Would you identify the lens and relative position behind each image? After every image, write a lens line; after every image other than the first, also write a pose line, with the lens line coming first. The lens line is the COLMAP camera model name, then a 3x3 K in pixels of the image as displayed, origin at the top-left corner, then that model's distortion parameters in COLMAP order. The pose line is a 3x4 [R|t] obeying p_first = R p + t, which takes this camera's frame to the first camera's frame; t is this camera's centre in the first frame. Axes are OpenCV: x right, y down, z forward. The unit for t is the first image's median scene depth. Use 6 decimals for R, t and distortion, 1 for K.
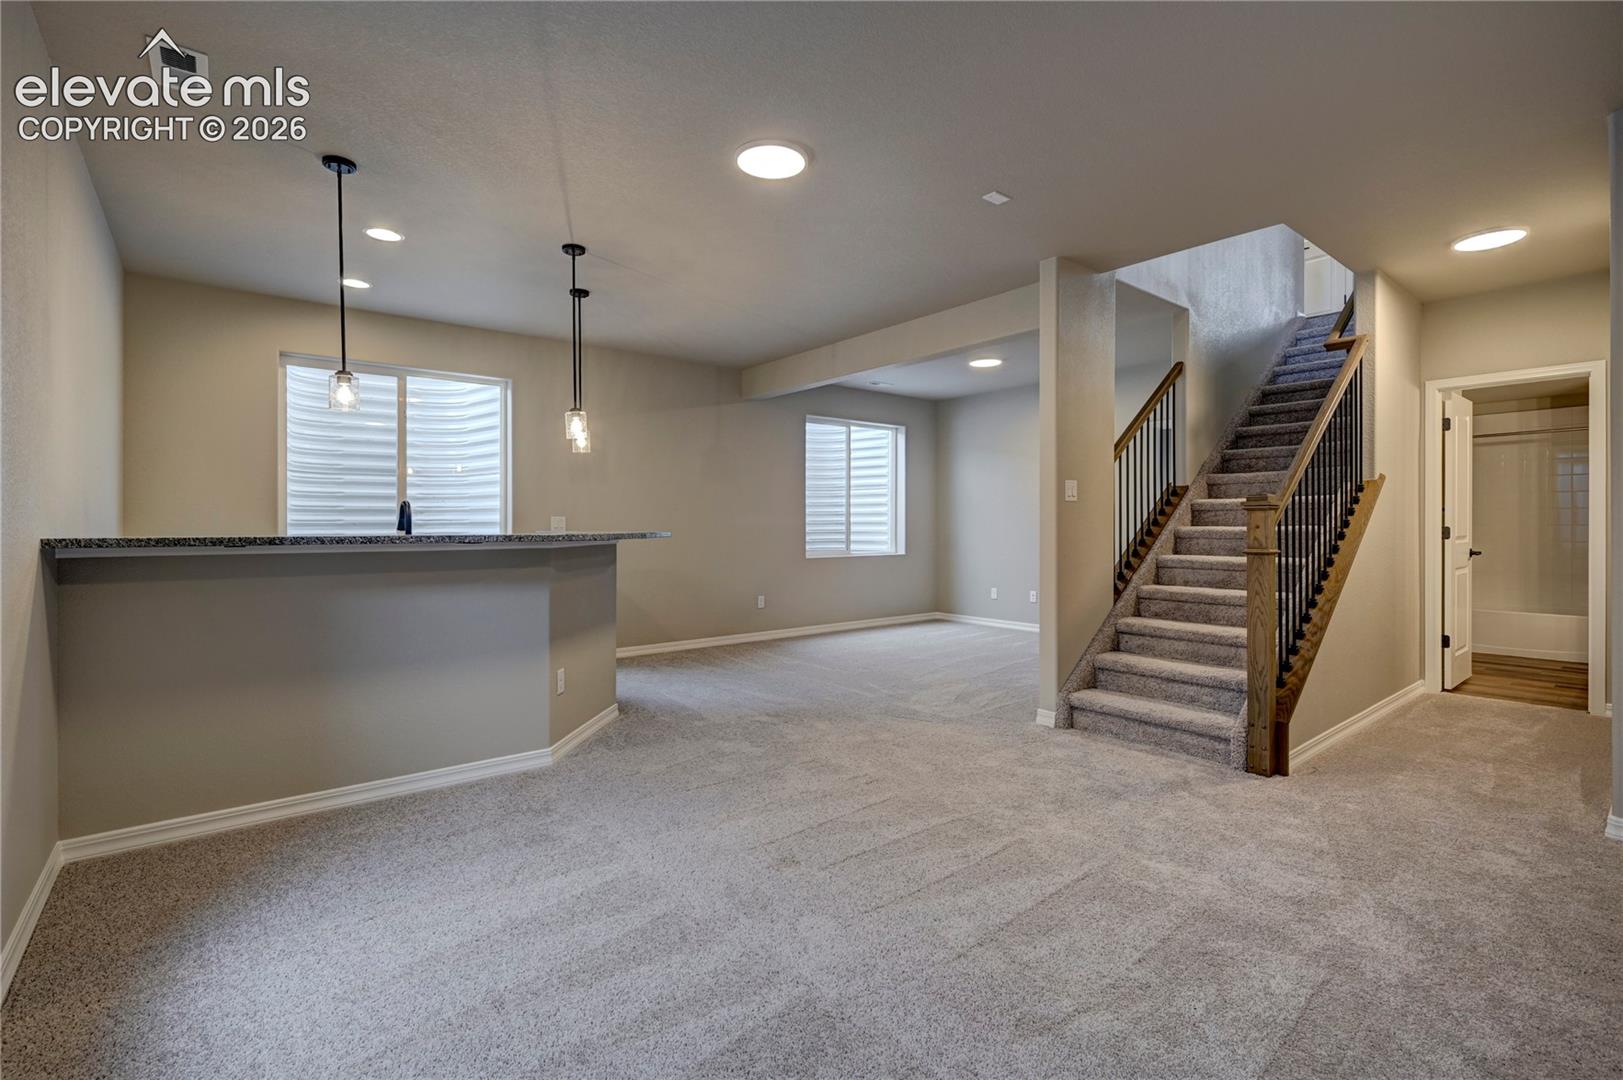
lens RADIAL K [[732.5, 0, 822.3], [0, 732.5, 552.5], [0, 0, 1]] dist [-0.004709, 0.000142]
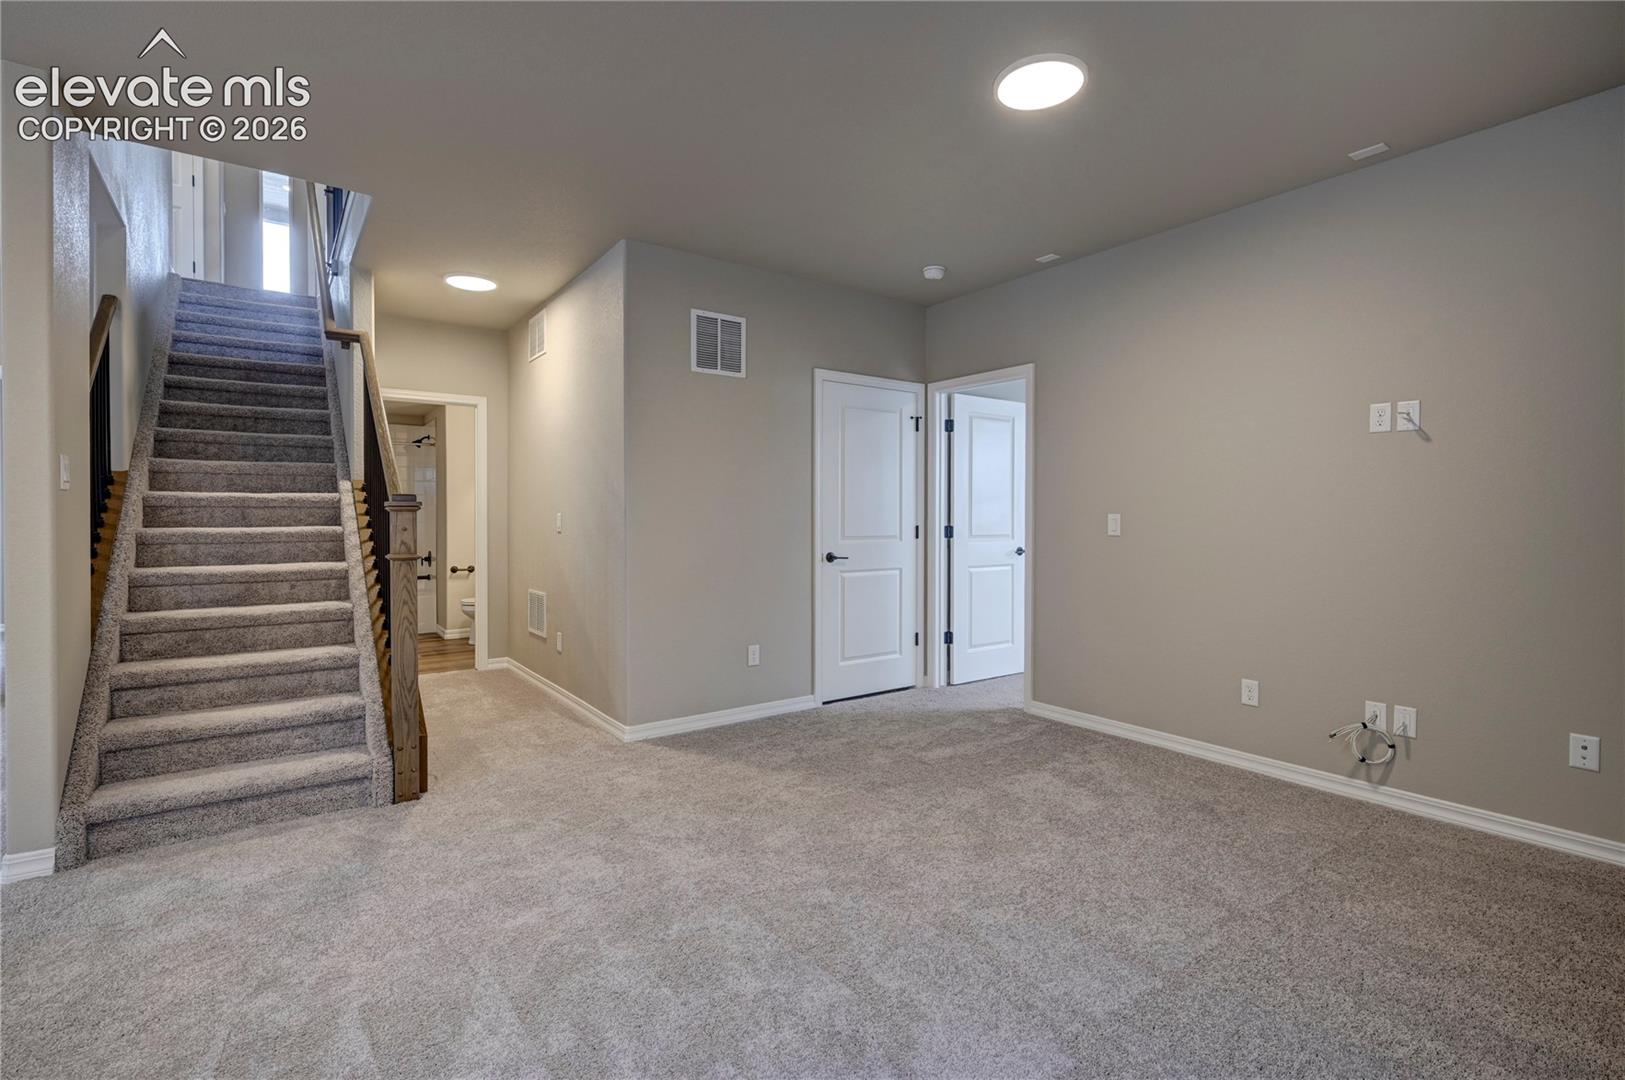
lens RADIAL K [[750.4, 0, 807.3], [0, 750.4, 536.1], [0, 0, 1]] dist [-0.001833, -0.000507]
pose [[0.060606, -0.023708, 0.997880, -0.252463], [0.036983, 0.999085, 0.021490, -0.023653], [-0.997476, 0.035602, 0.061428, 0.366569]]
